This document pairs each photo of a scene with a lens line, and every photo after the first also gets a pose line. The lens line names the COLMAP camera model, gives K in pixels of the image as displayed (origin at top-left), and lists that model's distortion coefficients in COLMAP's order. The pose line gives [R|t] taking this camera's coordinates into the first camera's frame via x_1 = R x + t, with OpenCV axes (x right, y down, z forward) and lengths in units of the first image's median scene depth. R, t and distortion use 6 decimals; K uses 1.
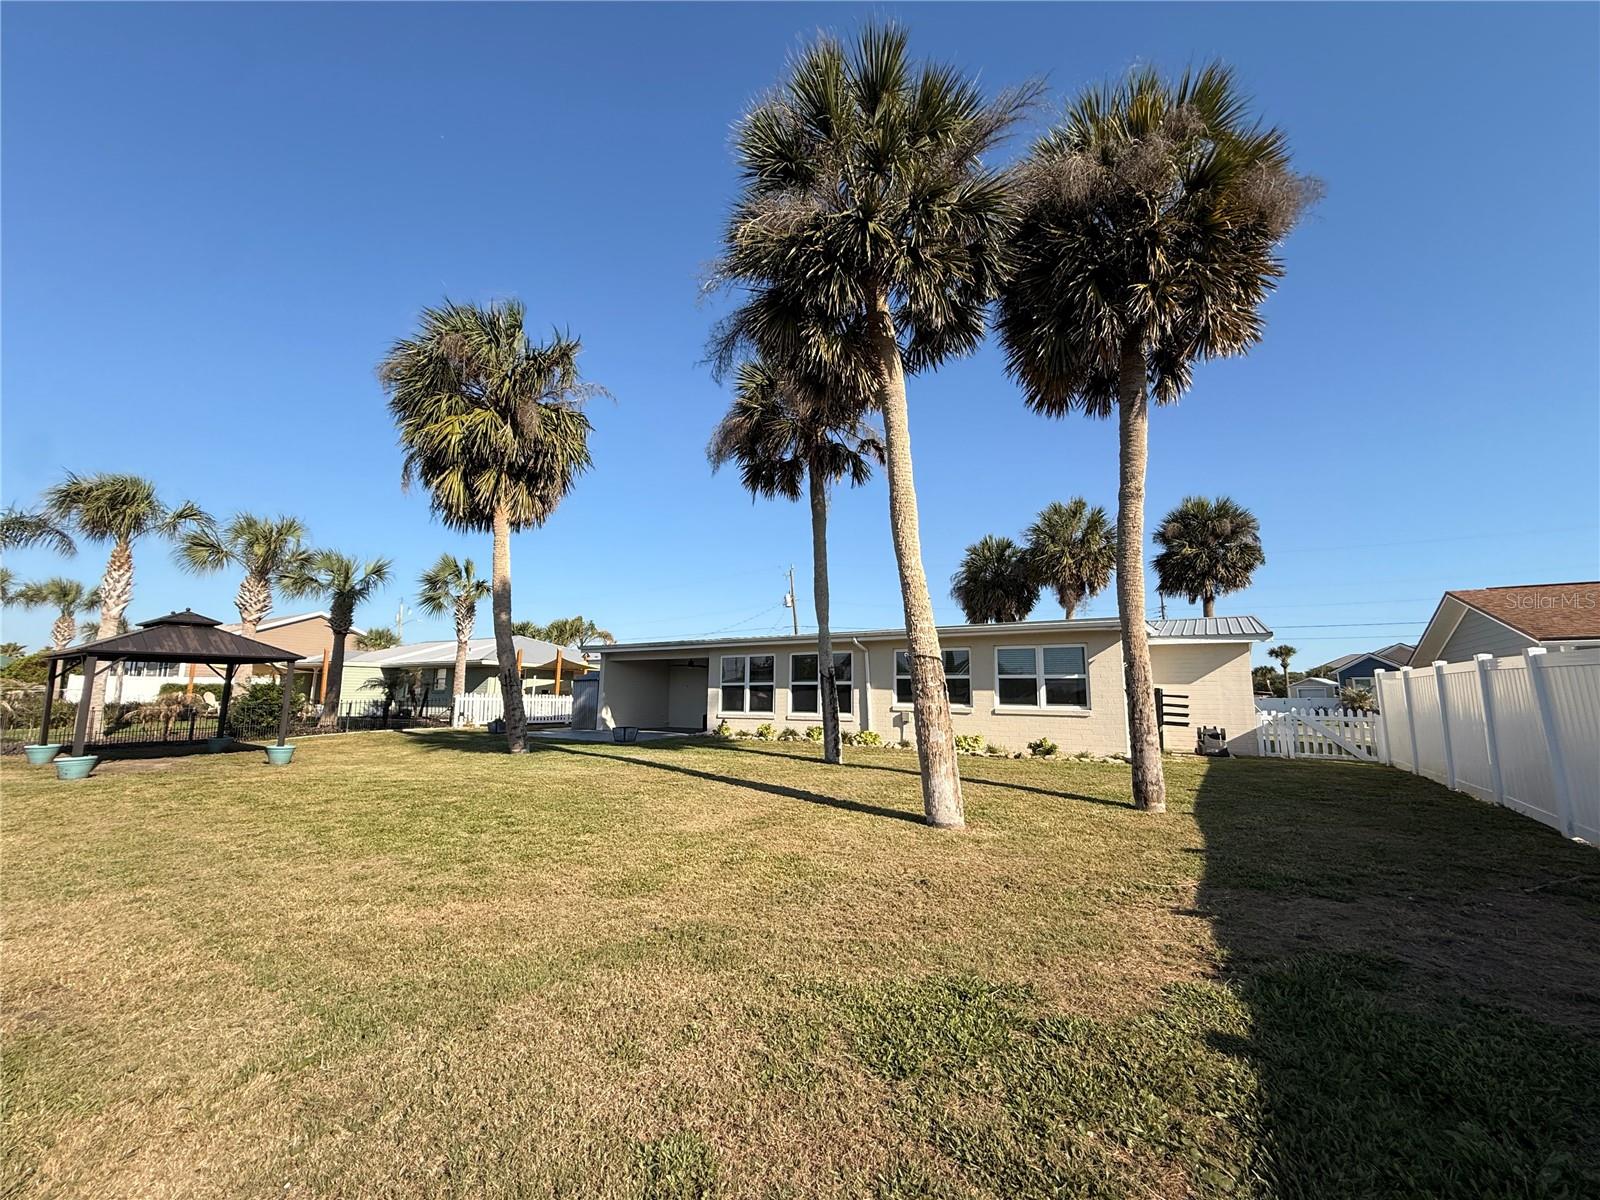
lens RADIAL K [[633.3, 0, 800.0], [0, 633.3, 600.0], [0, 0, 1]] dist [-0.000786, -0.000275]
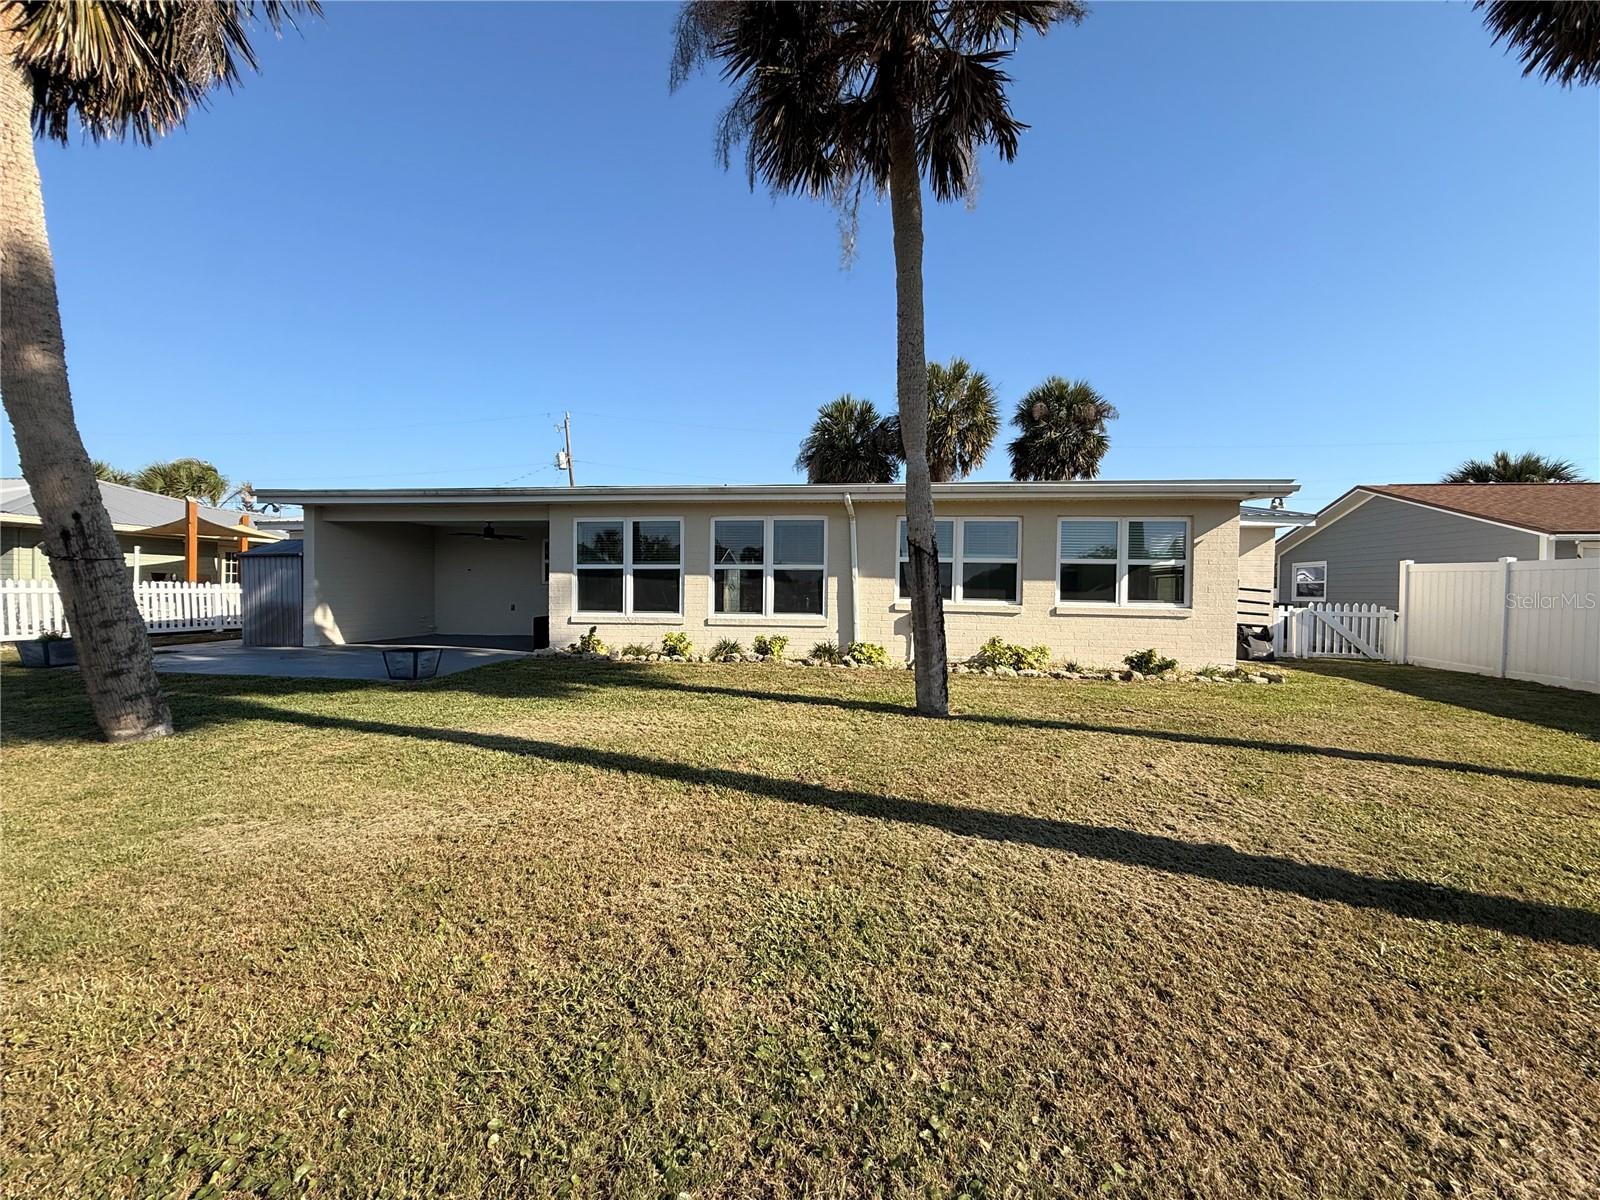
lens RADIAL K [[633.3, 0, 800.0], [0, 633.3, 600.0], [0, 0, 1]] dist [-0.000786, -0.000275]
pose [[0.908099, -0.007050, 0.418697, -0.196031], [-0.066850, 0.984595, 0.161569, 0.058966], [-0.413386, -0.174711, 0.893638, 0.414578]]
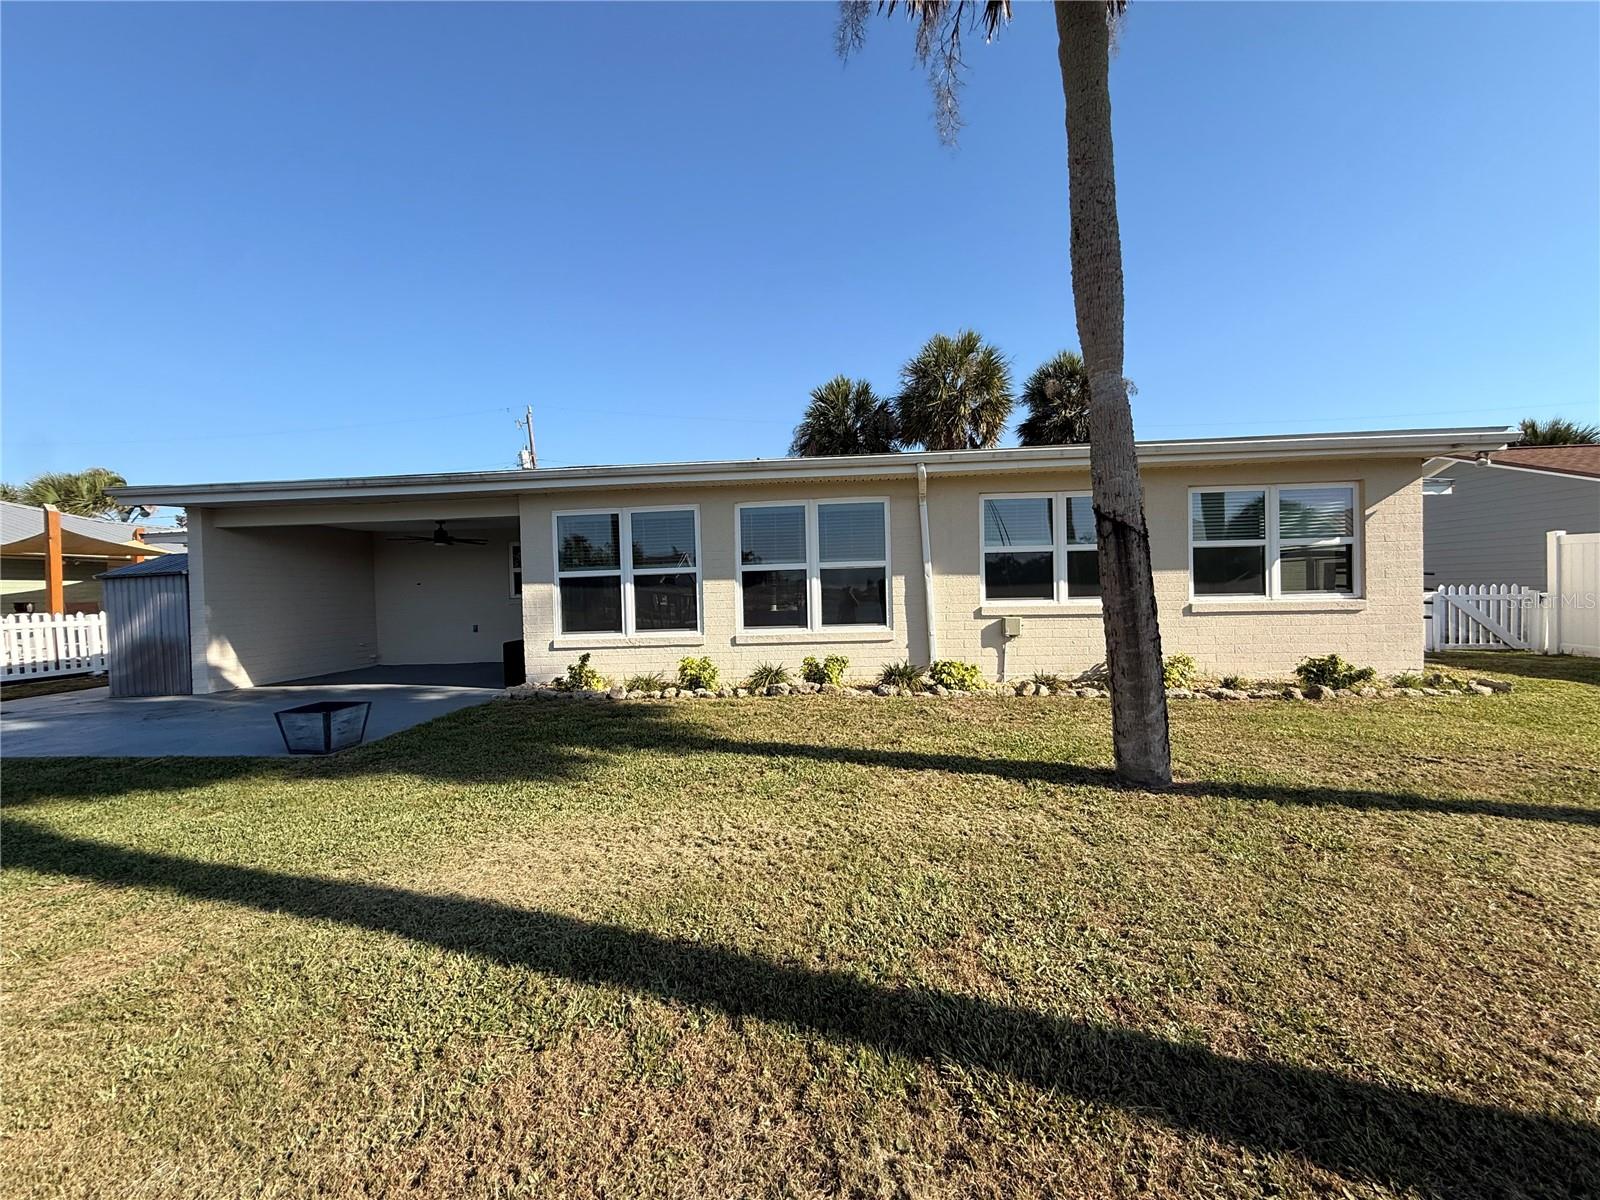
lens RADIAL K [[633.3, 0, 800.0], [0, 633.3, 600.0], [0, 0, 1]] dist [-0.000786, -0.000275]
pose [[0.886383, -0.041967, 0.461047, -0.193552], [-0.035659, 0.986735, 0.158373, 0.079257], [-0.461578, -0.156819, 0.873129, 0.569564]]
